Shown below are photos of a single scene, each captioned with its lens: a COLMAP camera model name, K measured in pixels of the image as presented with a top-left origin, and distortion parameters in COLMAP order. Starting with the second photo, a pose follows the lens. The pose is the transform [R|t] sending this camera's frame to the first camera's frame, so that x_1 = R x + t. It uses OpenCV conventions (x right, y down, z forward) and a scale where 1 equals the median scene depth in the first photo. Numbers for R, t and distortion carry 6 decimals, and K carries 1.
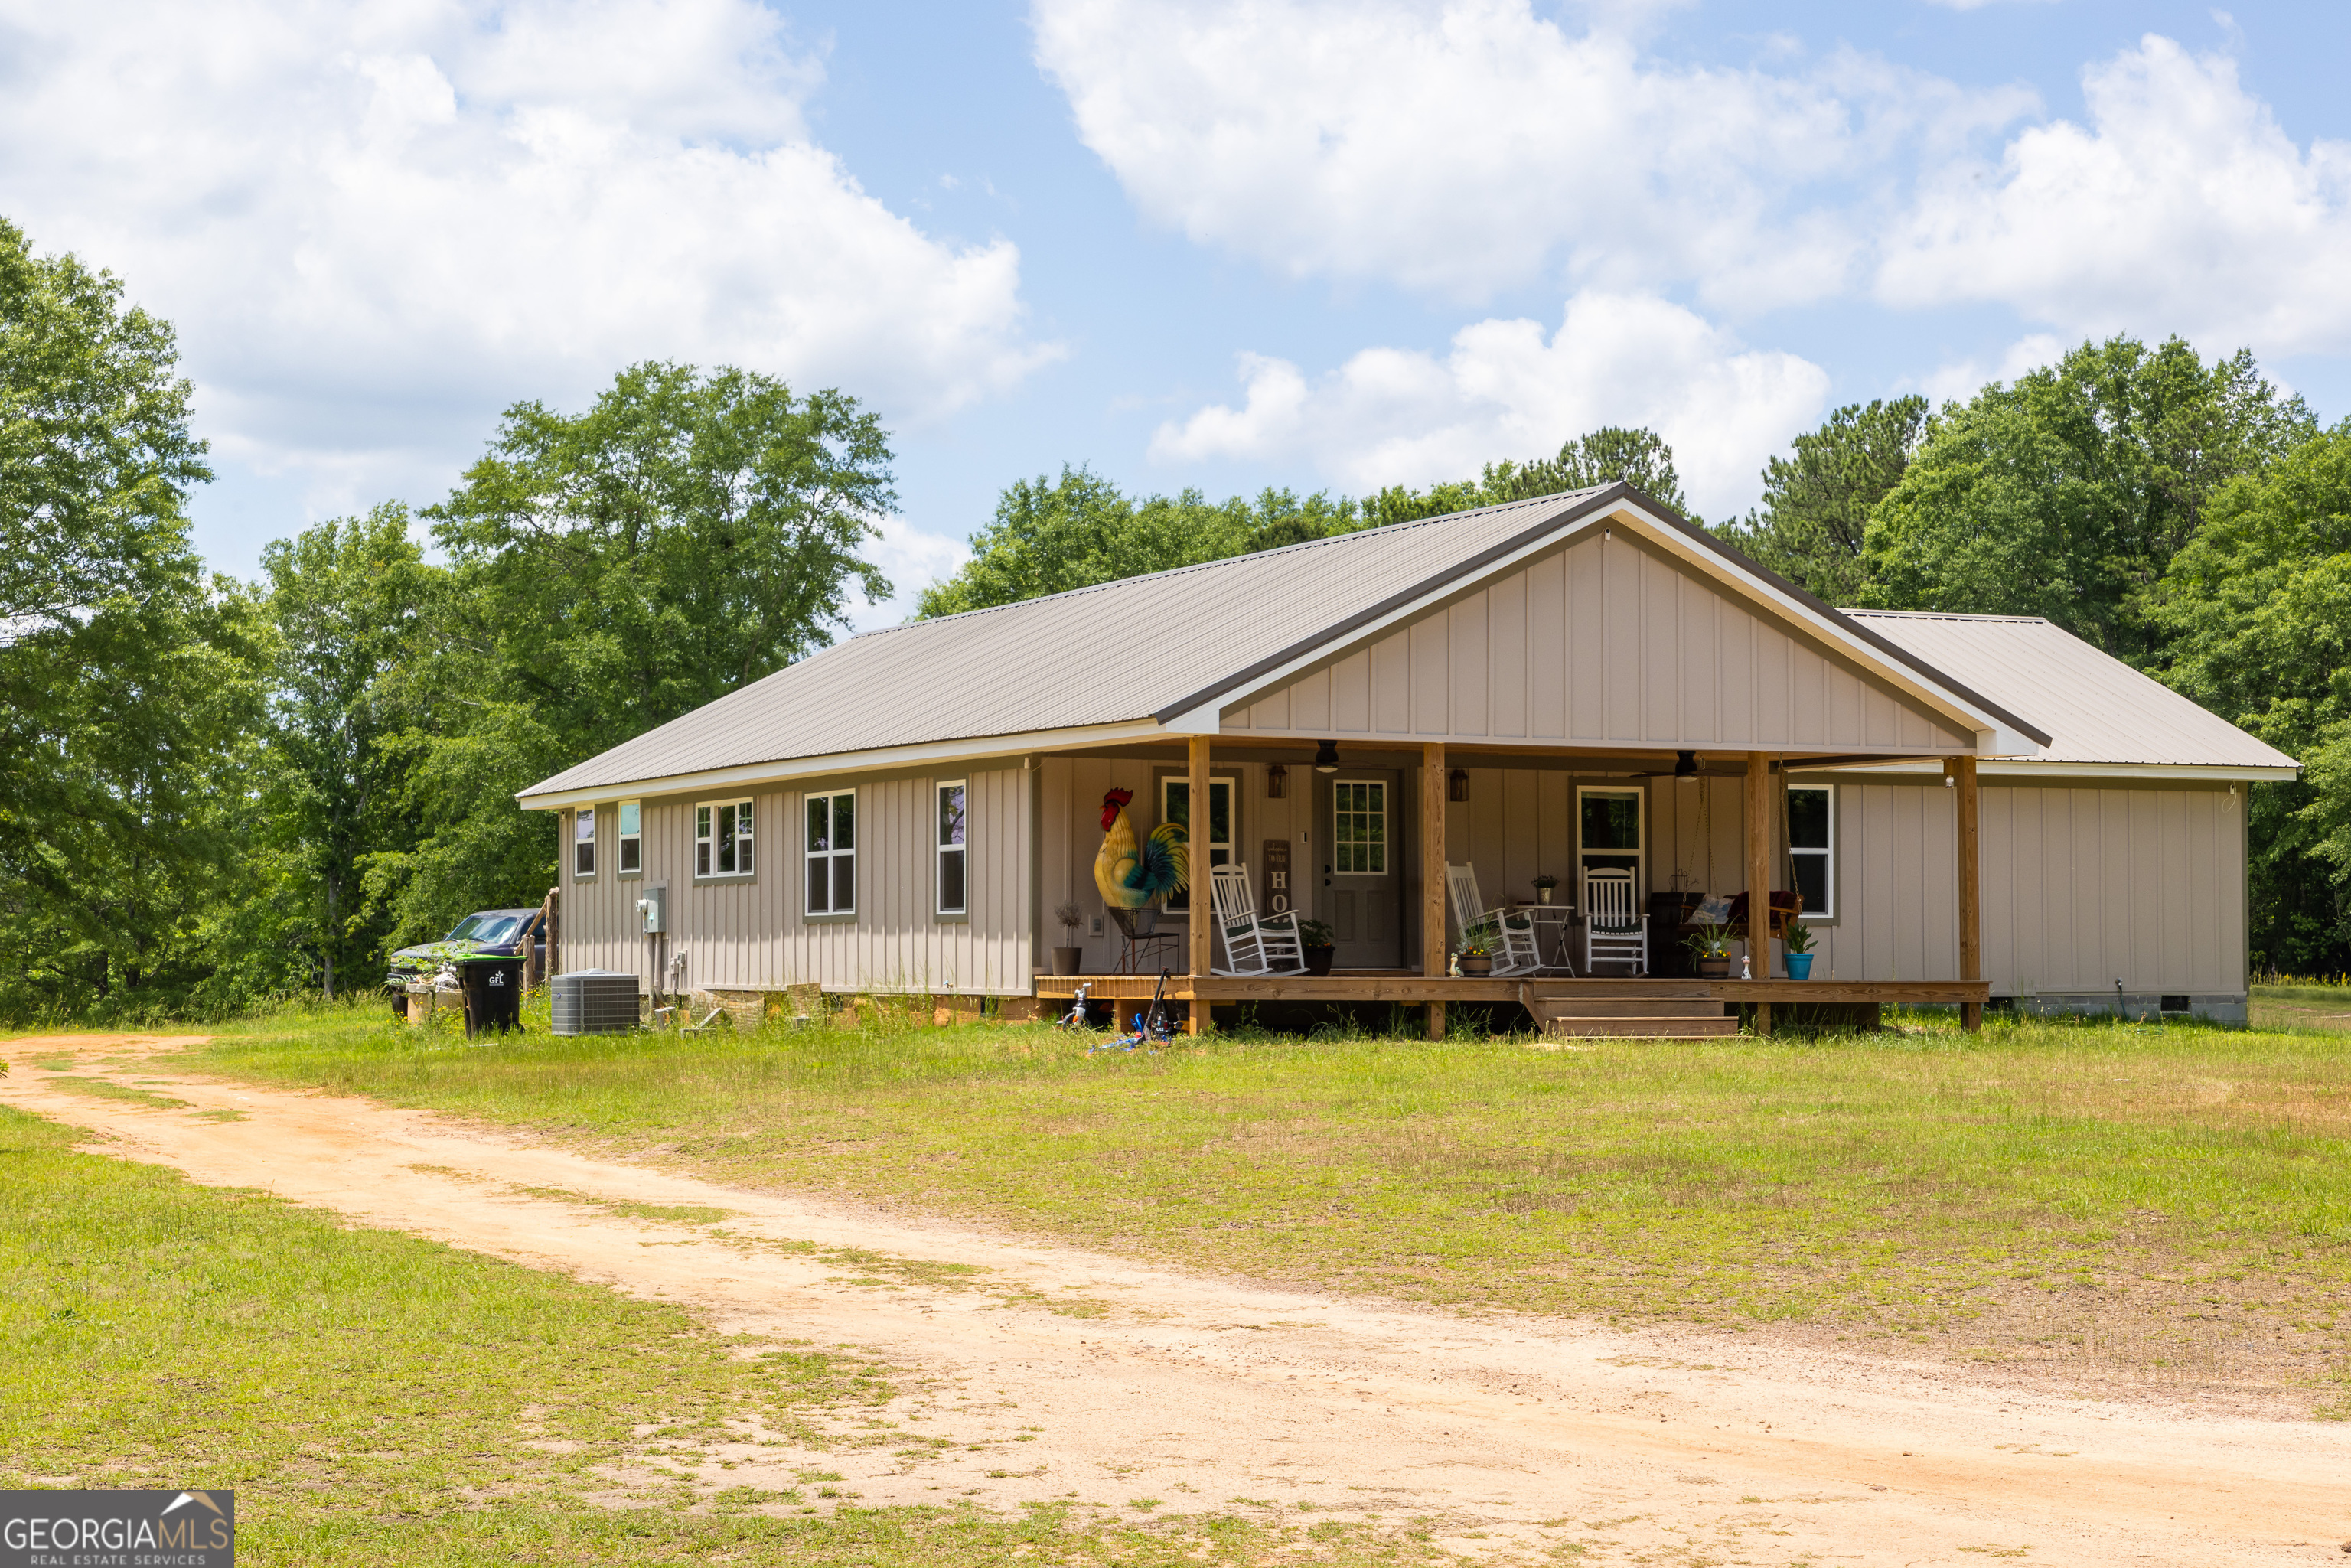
lens RADIAL K [[4505.9, 0, 1297.9], [0, 4505.9, 787.9], [0, 0, 1]] dist [0.151114, 0.068238]
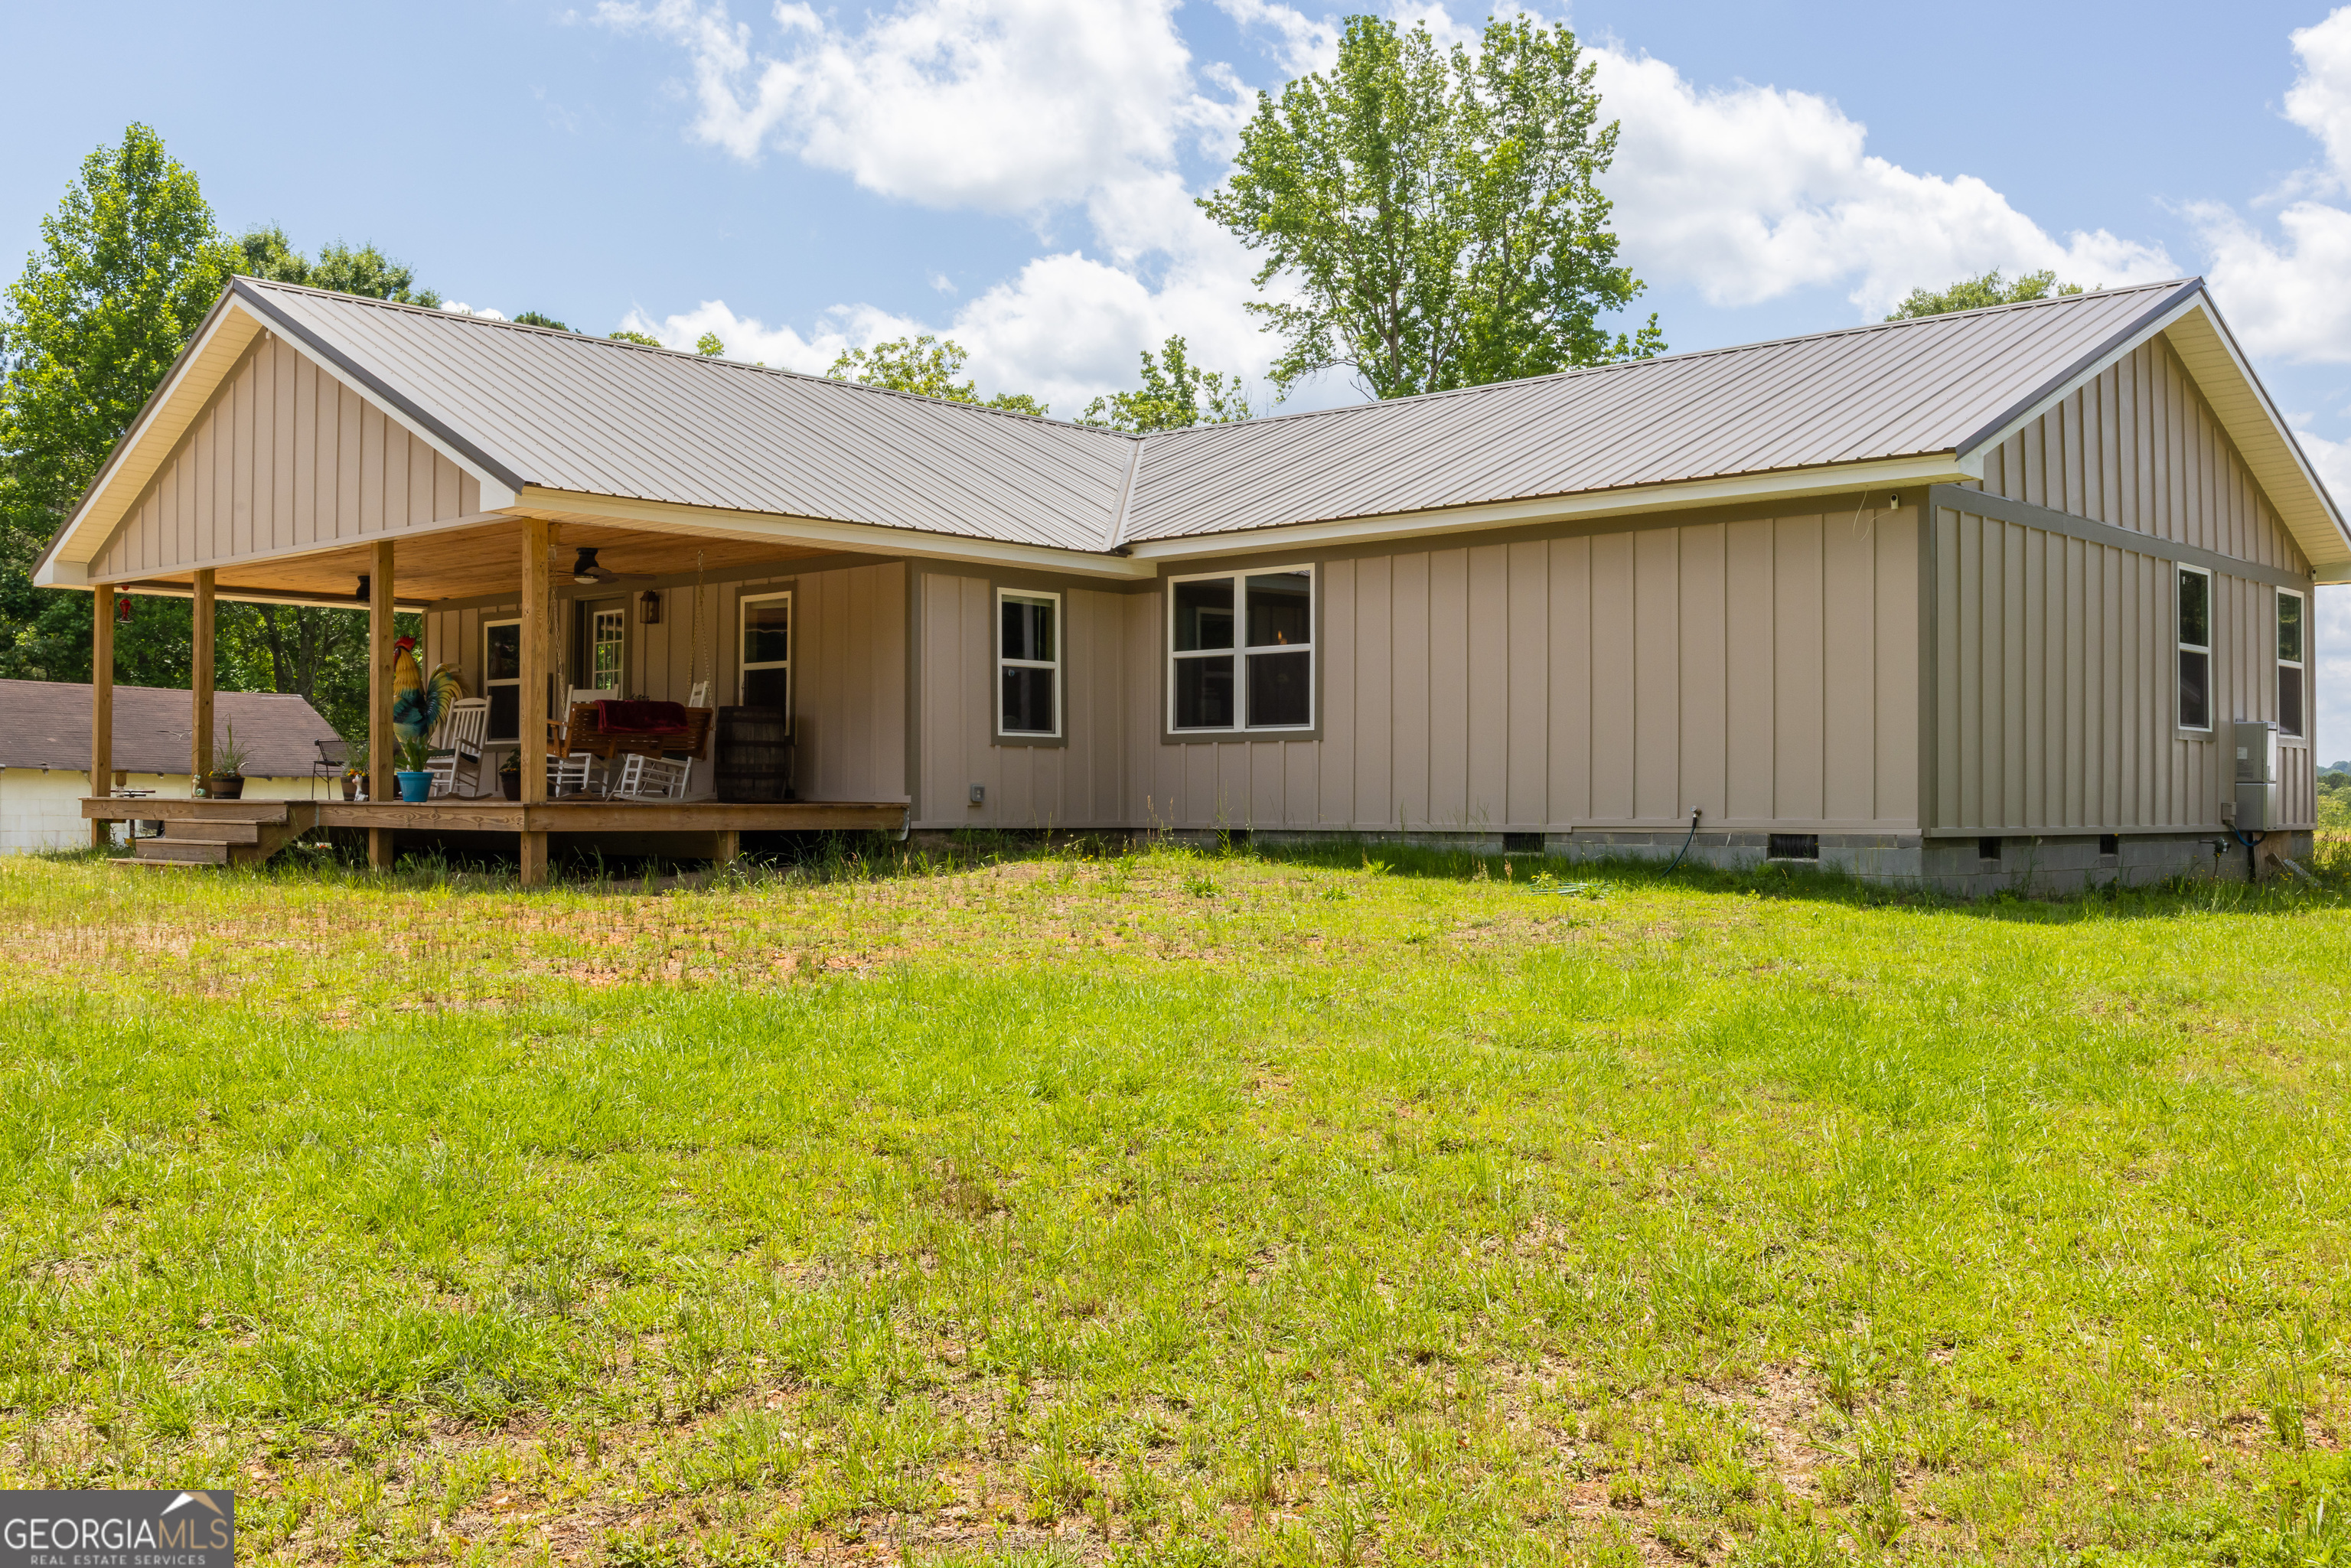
lens RADIAL K [[2270.3, 0, 1213.3], [0, 2270.3, 783.1], [0, 0, 1]] dist [0.000620, 0.000661]
pose [[0.366571, -0.009897, -0.930338, 0.529495], [0.033321, 0.999442, 0.002497, 0.039904], [0.929793, -0.031915, 0.366696, 0.918393]]
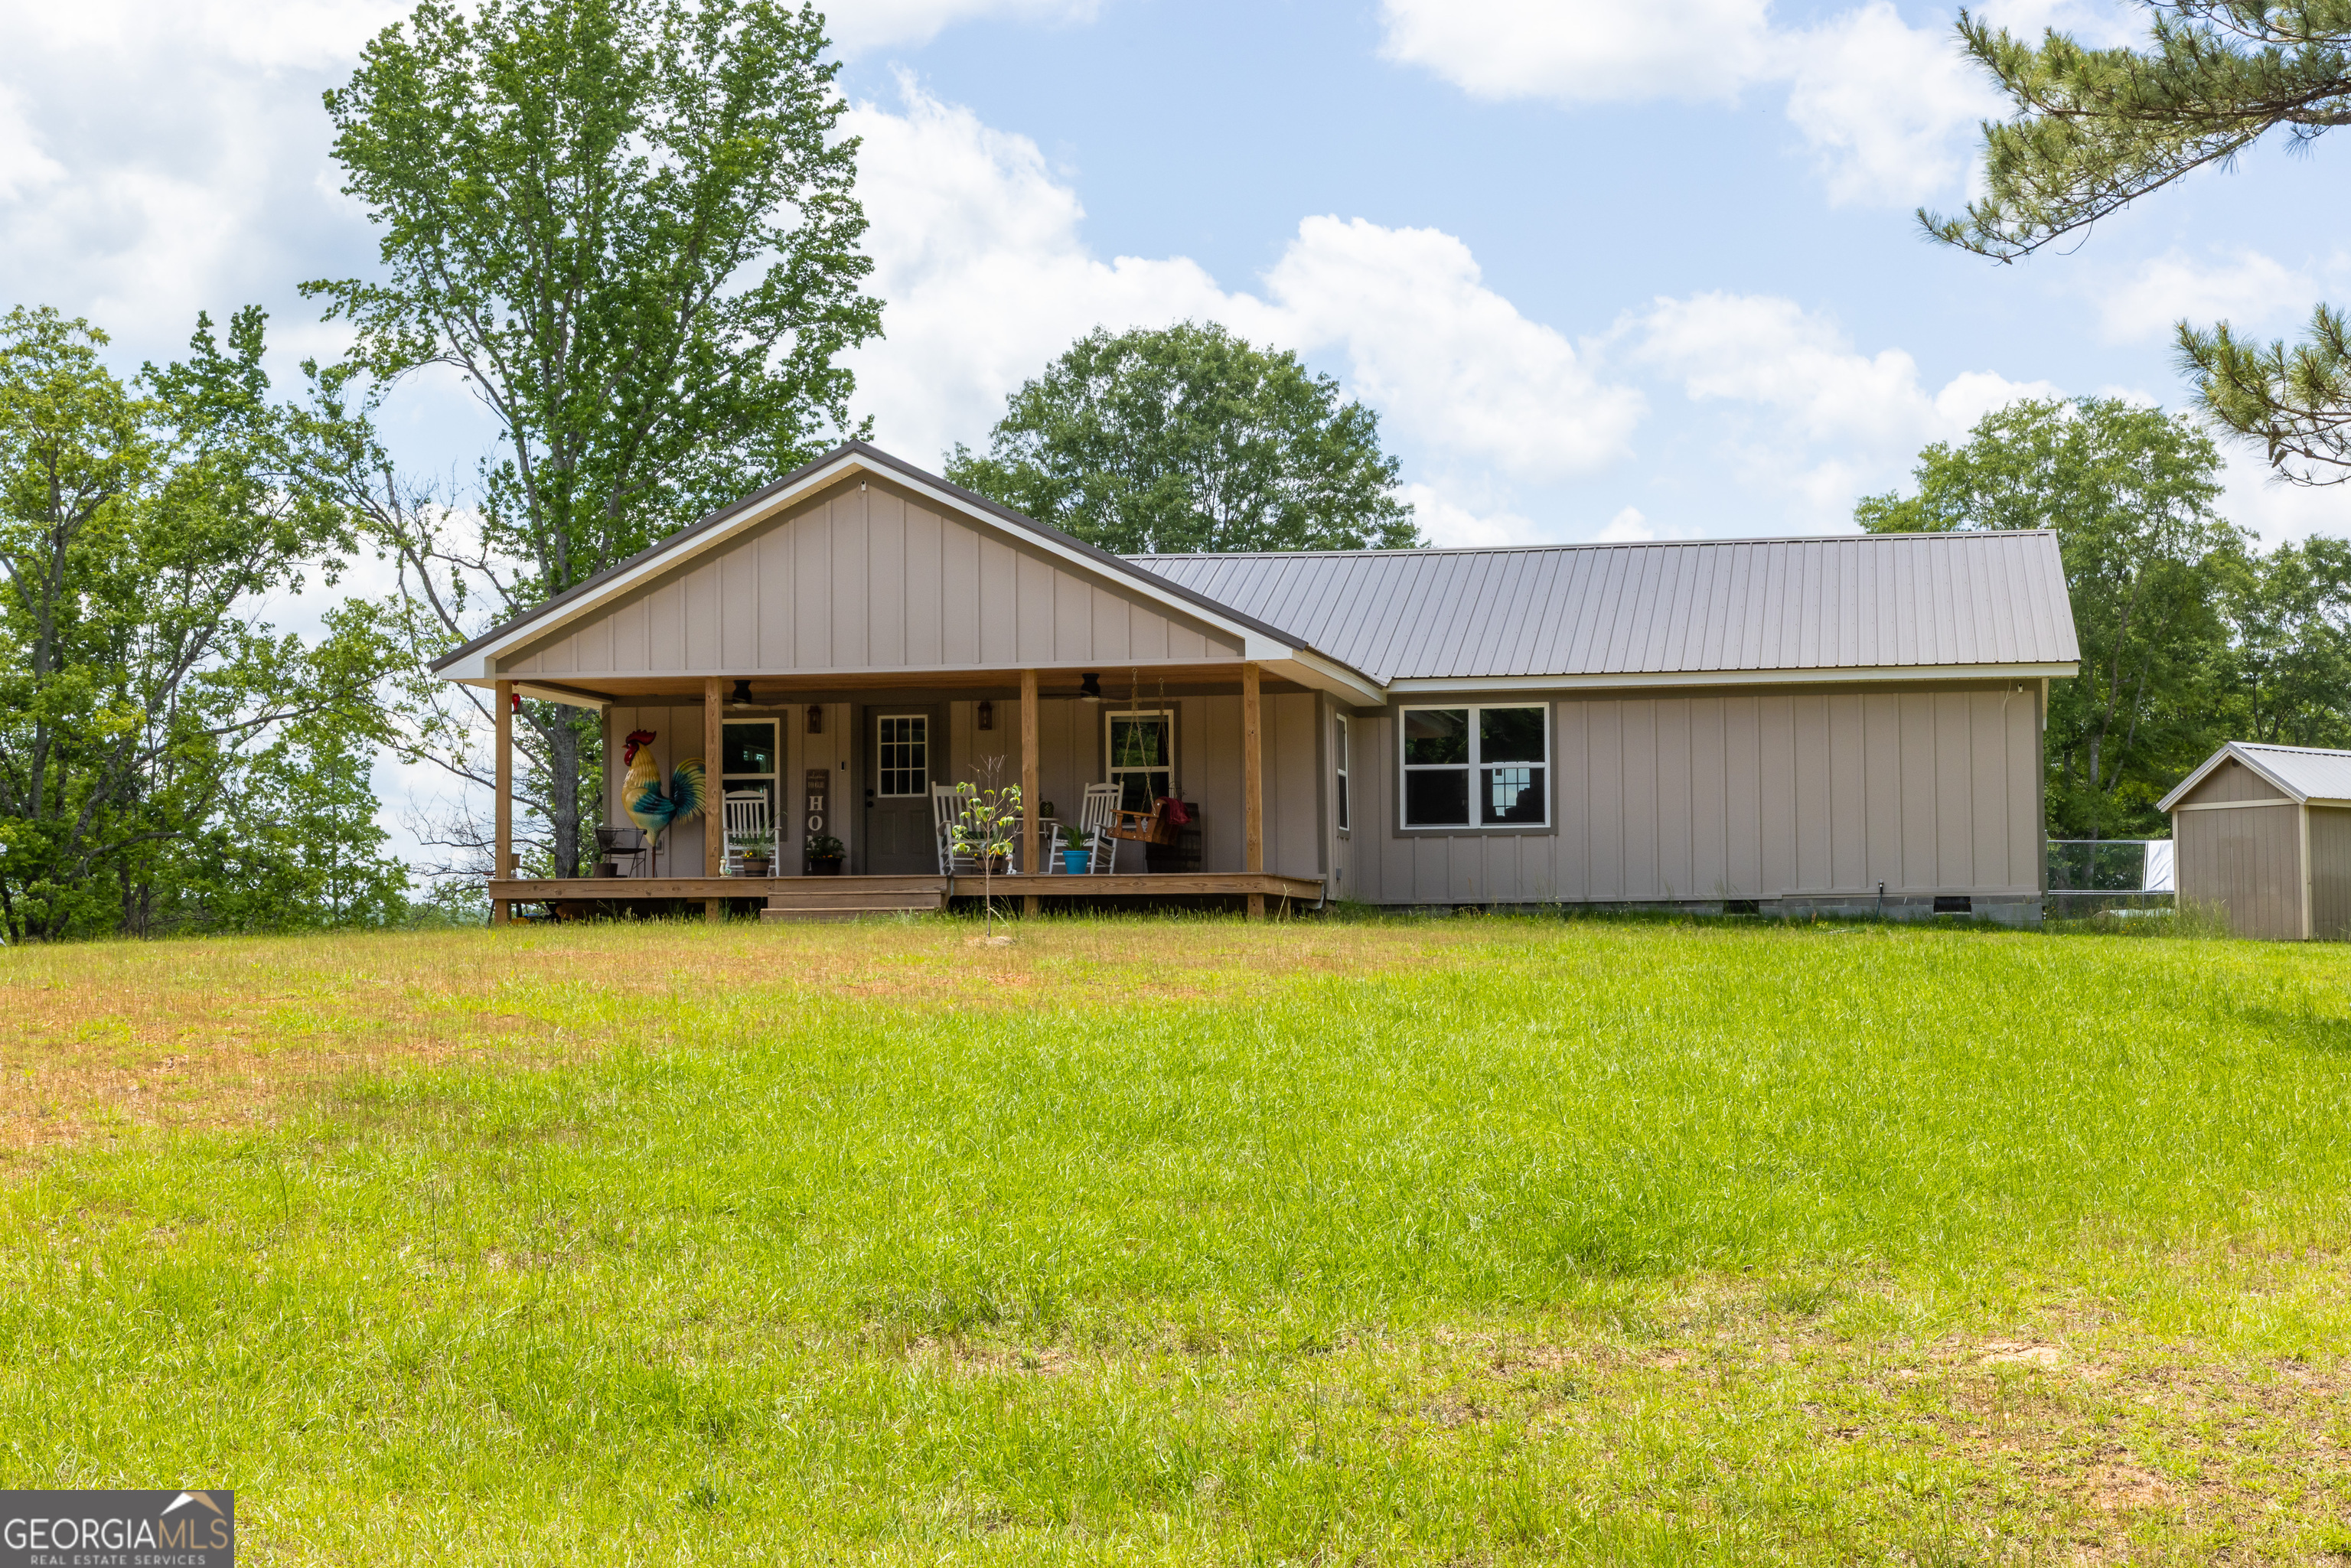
lens RADIAL K [[3870.0, 0, 1173.1], [0, 3870.0, 787.2], [0, 0, 1]] dist [-0.028452, -0.062601]
pose [[0.792806, -0.037705, -0.608306, 0.658427], [0.031479, 0.999286, -0.020913, 0.038912], [0.608660, -0.002569, 0.793427, 0.249234]]
